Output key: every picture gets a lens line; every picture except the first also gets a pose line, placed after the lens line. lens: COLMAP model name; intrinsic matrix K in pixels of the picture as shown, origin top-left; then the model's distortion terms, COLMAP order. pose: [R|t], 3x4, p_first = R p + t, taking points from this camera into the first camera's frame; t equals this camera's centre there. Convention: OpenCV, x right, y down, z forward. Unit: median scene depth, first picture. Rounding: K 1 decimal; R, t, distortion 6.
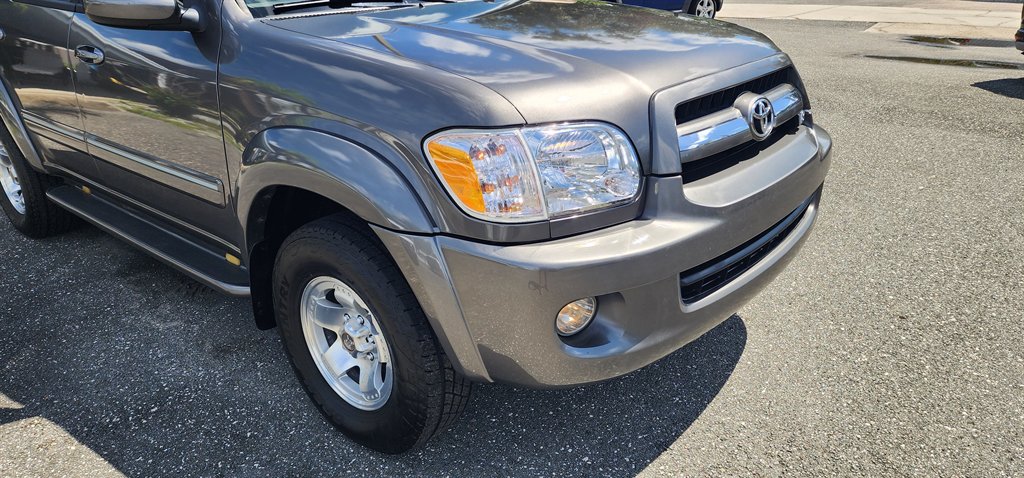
lens RADIAL K [[691.5, 0, 527.1], [0, 691.5, 251.8], [0, 0, 1]] dist [0.080326, -0.070633]
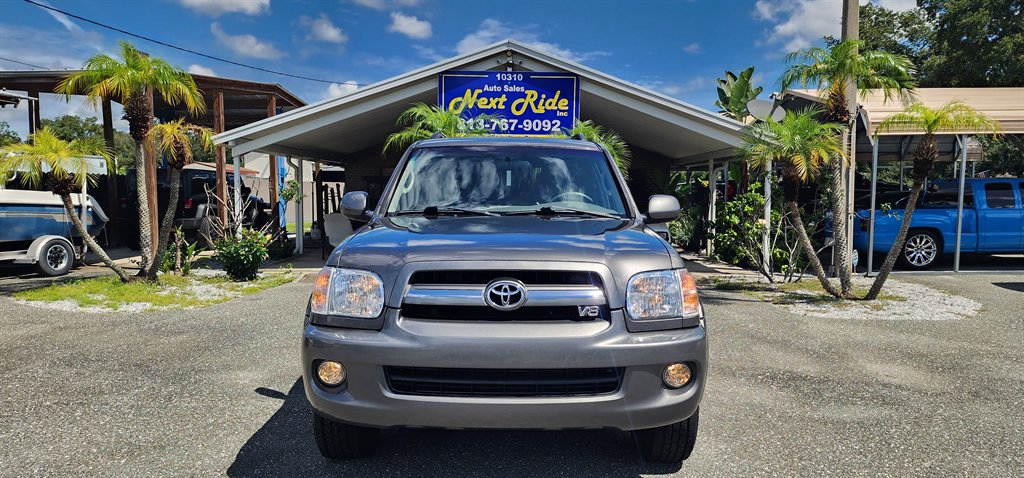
lens RADIAL K [[691.5, 0, 519.9], [0, 691.5, 243.0], [0, 0, 1]] dist [0.080326, -0.070633]
pose [[0.651375, 0.076565, -0.754883, 1.379779], [-0.312833, 0.933499, -0.175257, -0.049010], [0.691264, 0.350310, 0.632011, 0.070821]]
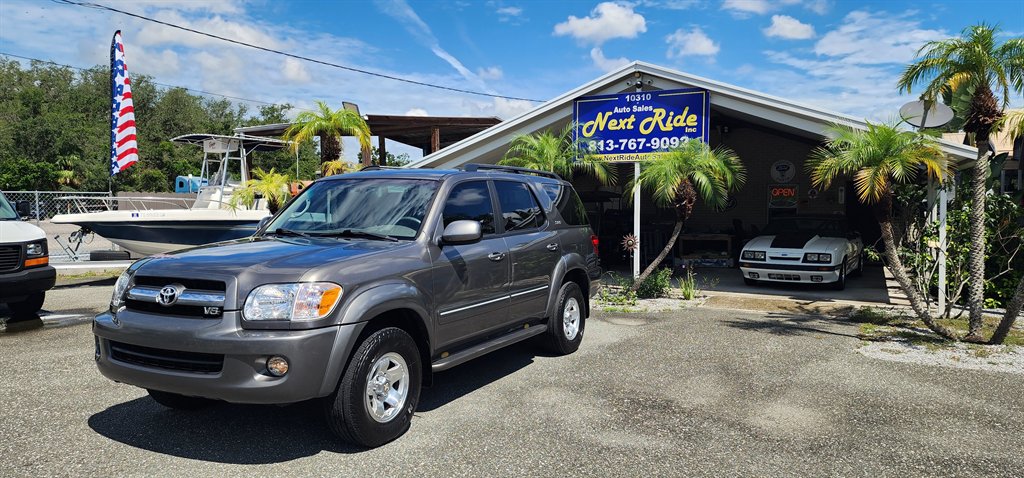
lens RADIAL K [[691.5, 0, 513.5], [0, 691.5, 236.1], [0, 0, 1]] dist [0.080326, -0.070633]
pose [[0.216757, 0.060898, -0.974324, 2.429949], [-0.383902, 0.922958, -0.027718, -0.653987], [0.897572, 0.380053, 0.223437, 1.330729]]
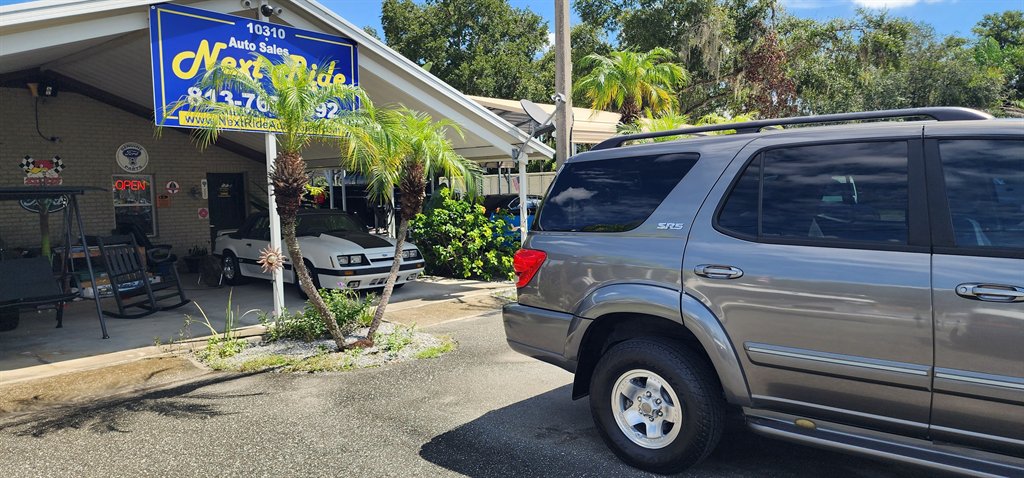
lens RADIAL K [[691.5, 0, 529.8], [0, 691.5, 233.4], [0, 0, 1]] dist [0.080326, -0.070633]
pose [[0.999989, -0.004684, 0.000314, -1.666189], [0.004519, 0.942325, -0.334668, -0.018892], [0.001272, 0.334666, 0.942336, -0.019896]]
